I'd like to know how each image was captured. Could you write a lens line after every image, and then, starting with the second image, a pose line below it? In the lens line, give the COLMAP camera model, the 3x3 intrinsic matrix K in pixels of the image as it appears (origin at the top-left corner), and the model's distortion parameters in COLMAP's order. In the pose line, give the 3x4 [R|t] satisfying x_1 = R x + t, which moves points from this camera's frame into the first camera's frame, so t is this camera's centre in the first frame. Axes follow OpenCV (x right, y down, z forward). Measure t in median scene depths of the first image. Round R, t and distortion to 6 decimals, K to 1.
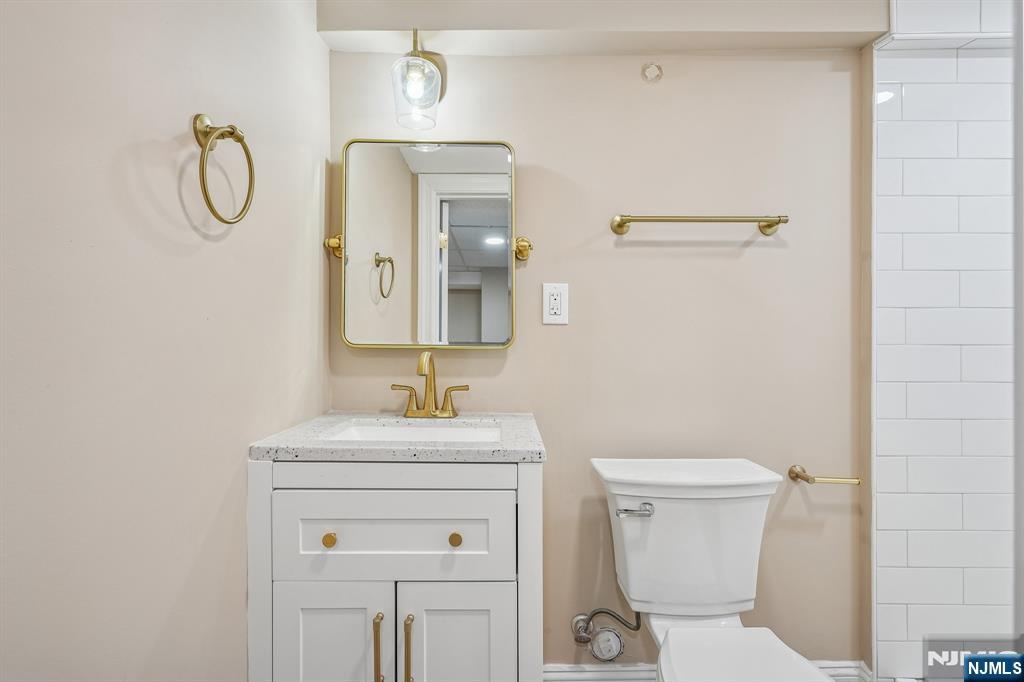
lens RADIAL K [[467.3, 0, 510.3], [0, 467.3, 340.4], [0, 0, 1]] dist [-0.007649, 0.003844]
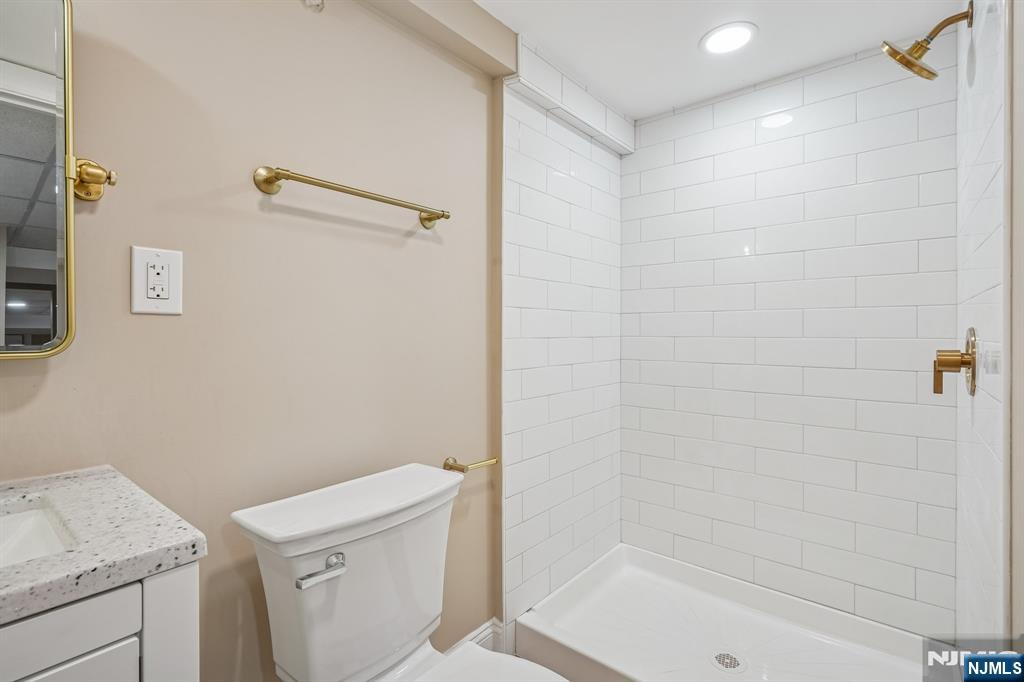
lens RADIAL K [[467.3, 0, 529.9], [0, 467.3, 328.5], [0, 0, 1]] dist [-0.007649, 0.003844]
pose [[0.624134, 0.002114, 0.781314, -0.081465], [0.002725, 0.999984, -0.004883, -0.010114], [-0.781313, 0.005177, 0.624119, 0.224173]]
